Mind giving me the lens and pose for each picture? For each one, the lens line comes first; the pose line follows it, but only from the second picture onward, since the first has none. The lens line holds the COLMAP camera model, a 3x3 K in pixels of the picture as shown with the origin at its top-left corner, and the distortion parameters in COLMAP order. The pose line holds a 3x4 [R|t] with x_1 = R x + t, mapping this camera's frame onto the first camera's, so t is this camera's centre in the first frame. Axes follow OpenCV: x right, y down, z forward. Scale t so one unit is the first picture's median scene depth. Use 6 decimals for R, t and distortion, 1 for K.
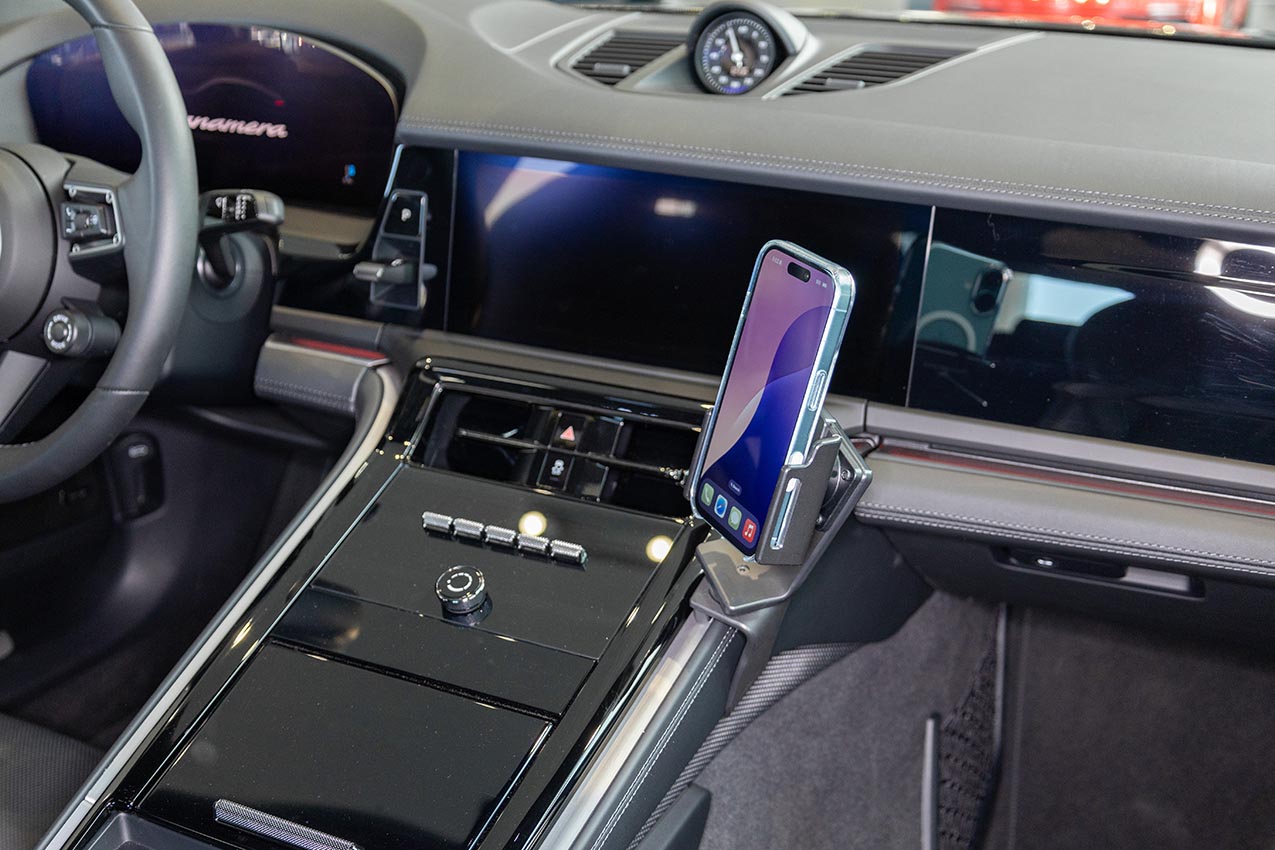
lens RADIAL K [[1371.1, 0, 701.9], [0, 1371.1, 461.0], [0, 0, 1]] dist [0.015218, 0.006410]
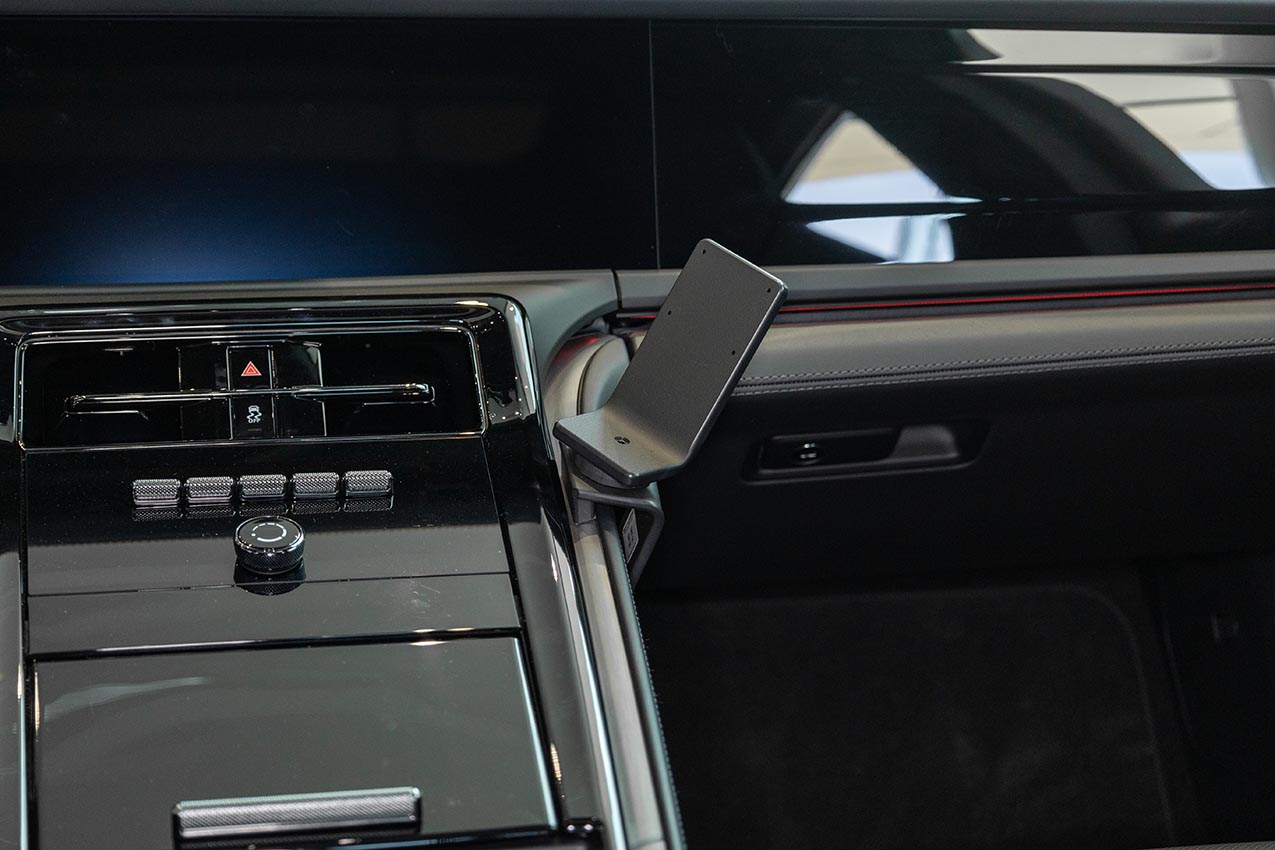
lens RADIAL K [[2316.4, 0, 656.6], [0, 2316.4, 425.3], [0, 0, 1]] dist [0.042688, 0.078524]
pose [[0.810799, -0.131897, 0.570270, -0.640260], [0.237042, 0.964803, -0.113874, 0.201568], [-0.535179, 0.227506, 0.813526, -0.091062]]
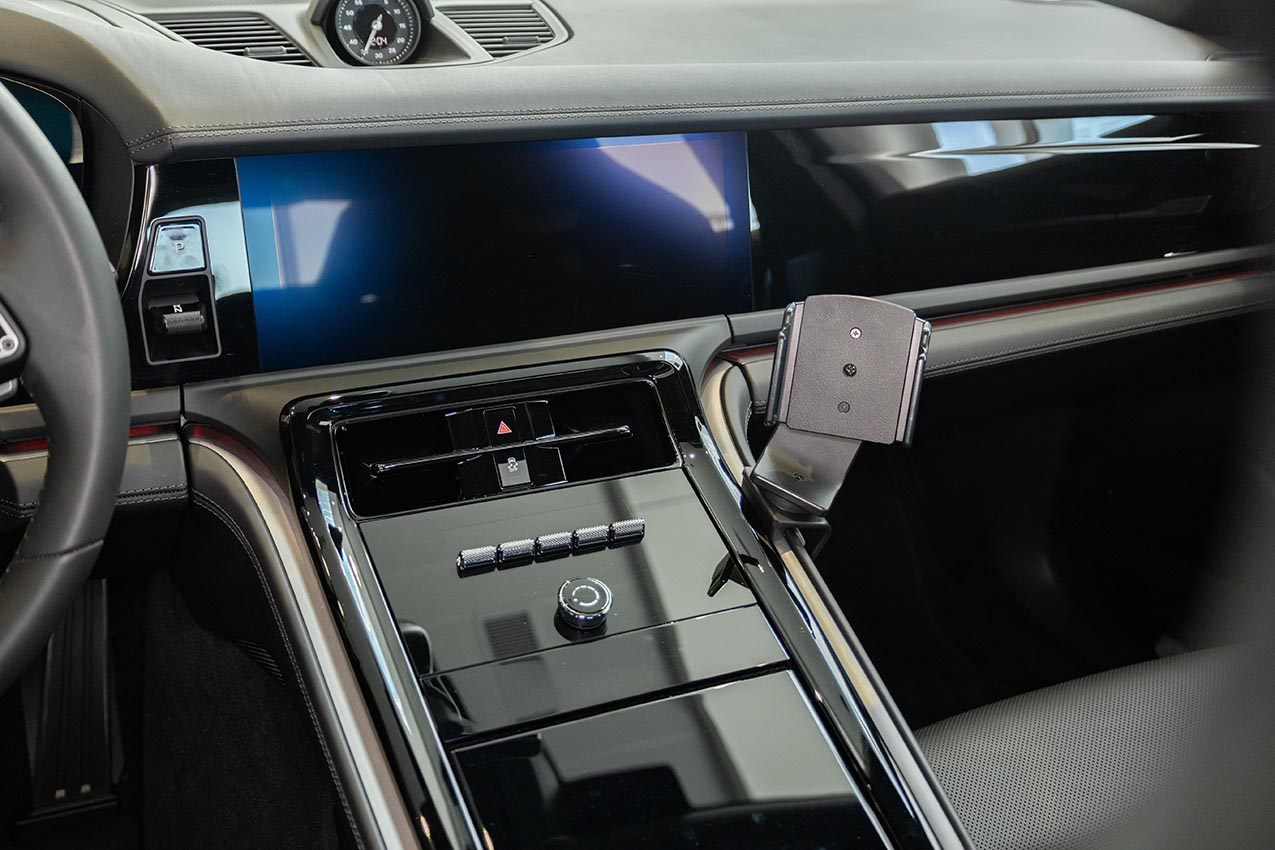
lens RADIAL K [[1243.7, 0, 599.2], [0, 1243.7, 427.7], [0, 0, 1]] dist [0.013779, 0.017623]
pose [[0.688655, -0.296211, 0.661826, -0.641070], [0.281318, 0.950403, 0.132646, -0.119316], [-0.668292, 0.094836, 0.737829, 0.334255]]
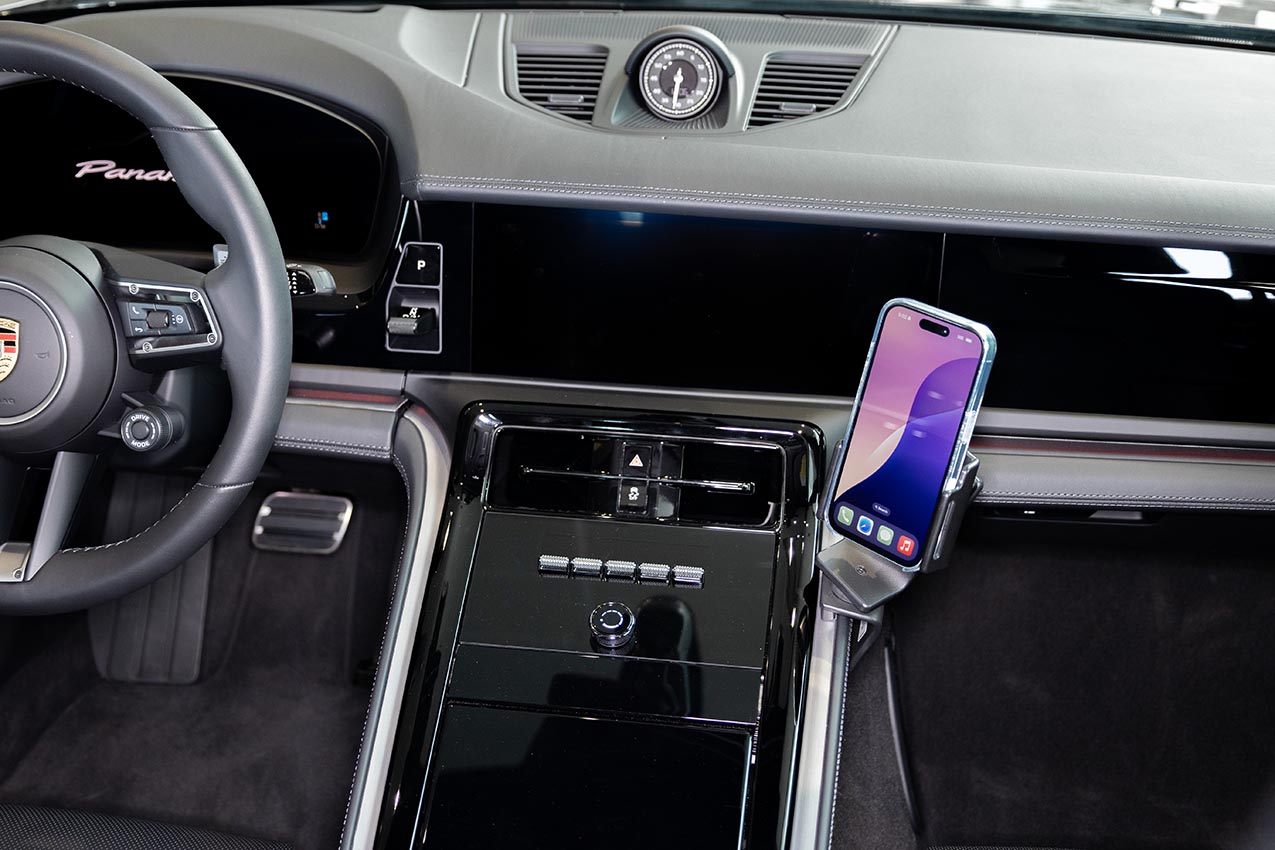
lens RADIAL K [[1420.5, 0, 637.5], [0, 1420.5, 425.0], [0, 0, 1]] dist [-0.002187, 0.181236]
pose [[0.955277, -0.130246, 0.265484, -0.407479], [0.112168, 0.990282, 0.082223, -0.146590], [-0.273613, -0.048767, 0.960603, -0.092418]]
